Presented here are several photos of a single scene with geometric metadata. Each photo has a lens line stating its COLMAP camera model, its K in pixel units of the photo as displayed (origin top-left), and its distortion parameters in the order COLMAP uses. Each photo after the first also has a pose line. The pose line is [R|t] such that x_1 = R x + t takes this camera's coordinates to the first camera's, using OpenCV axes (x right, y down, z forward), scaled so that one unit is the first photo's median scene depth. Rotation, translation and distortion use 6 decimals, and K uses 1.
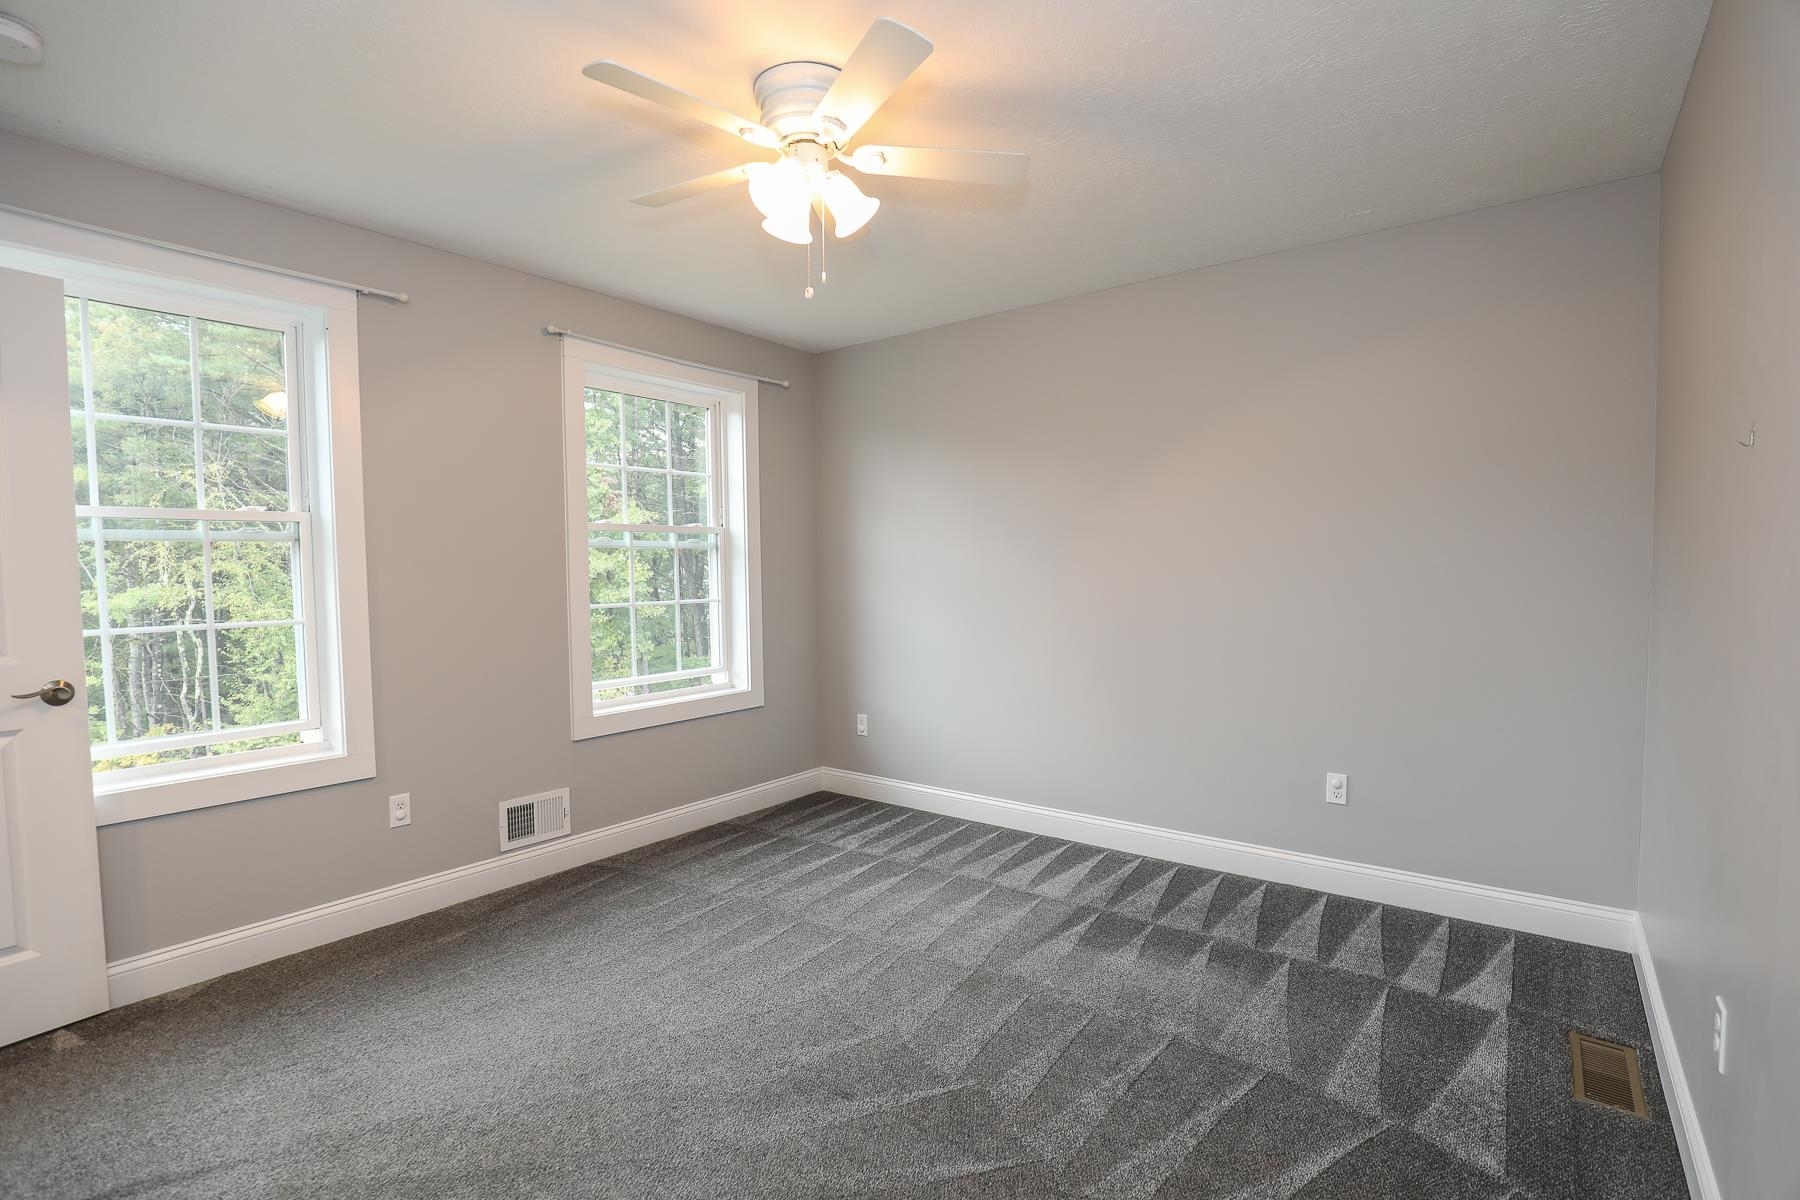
lens RADIAL K [[843.0, 0, 911.7], [0, 843.0, 611.3], [0, 0, 1]] dist [-0.032789, 0.007077]
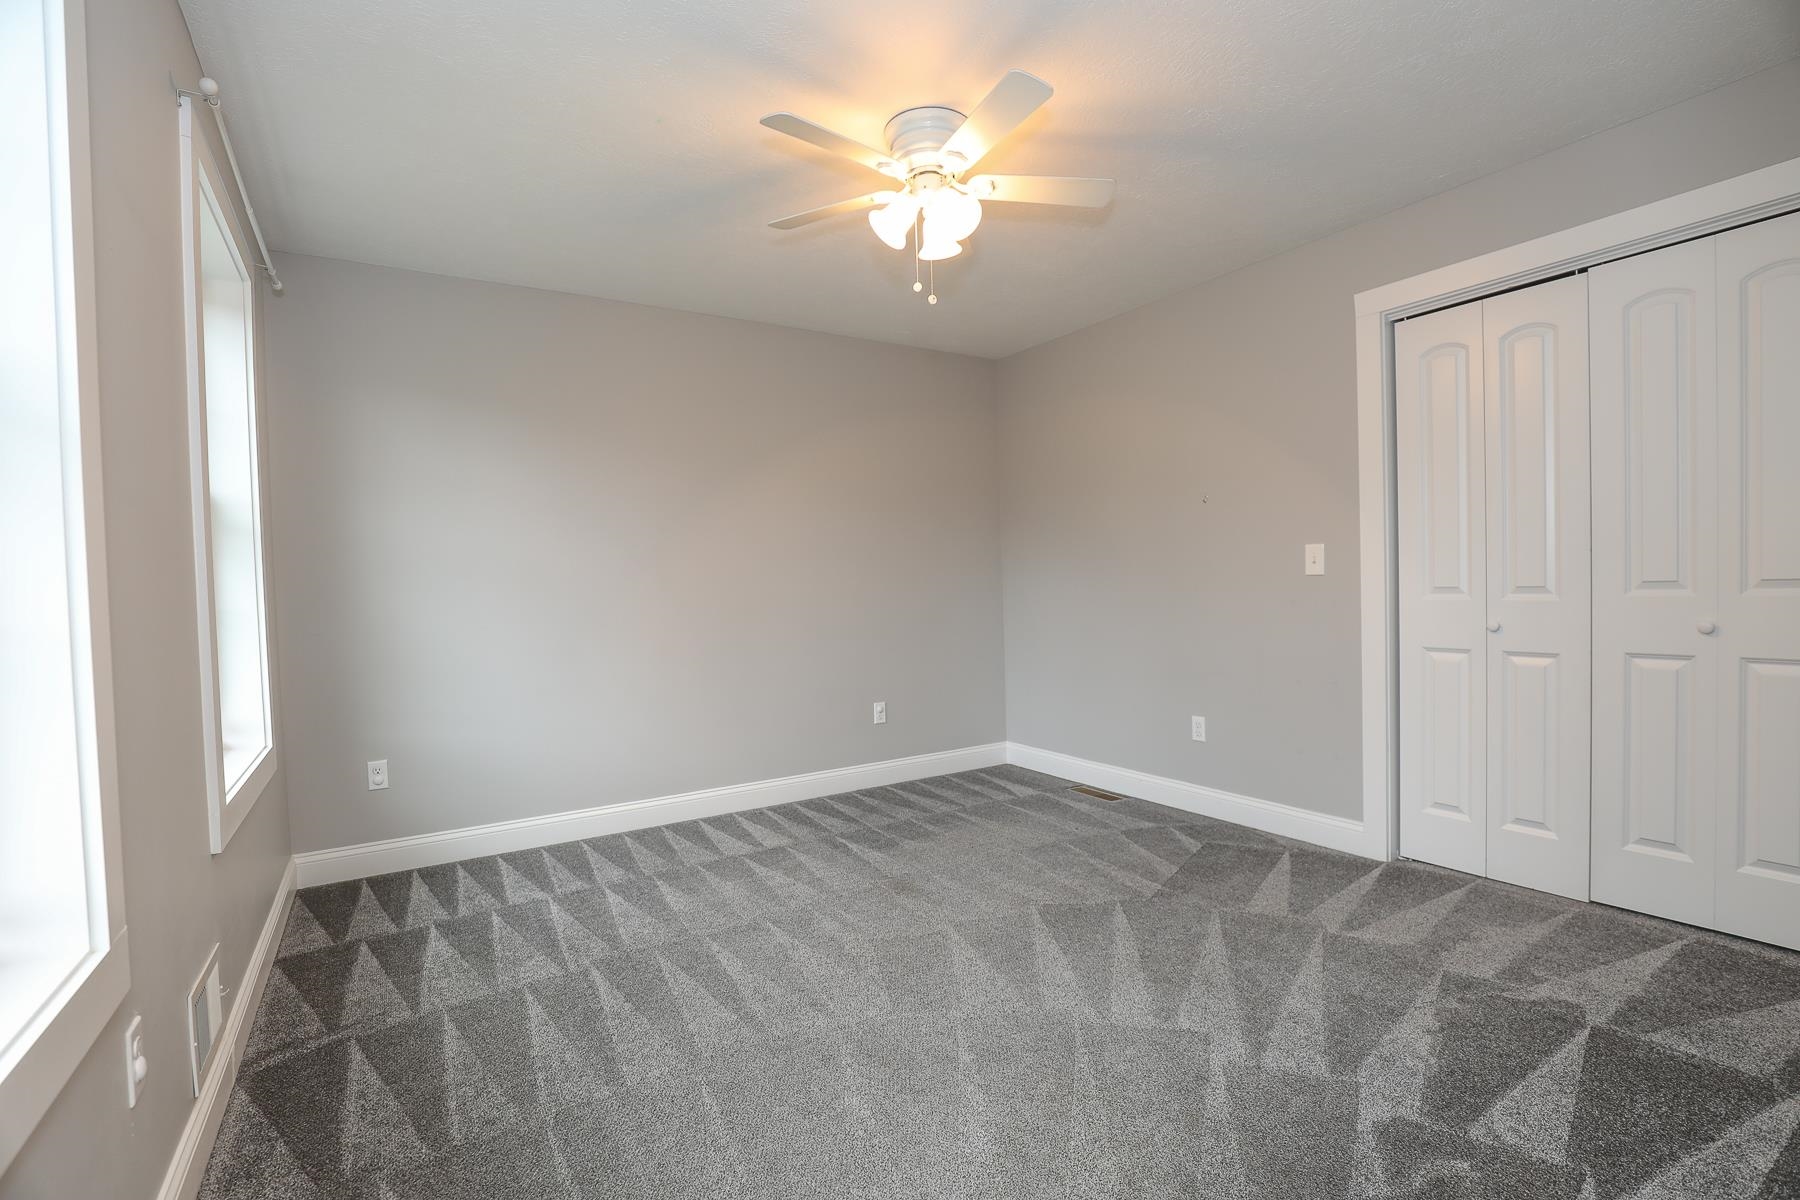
lens RADIAL K [[843.0, 0, 911.7], [0, 843.0, 611.3], [0, 0, 1]] dist [-0.032789, 0.007077]
pose [[0.339896, -0.030040, 0.939983, -0.817693], [0.078335, 0.996921, 0.003534, 0.037341], [-0.937195, 0.072432, 0.341202, 0.432150]]
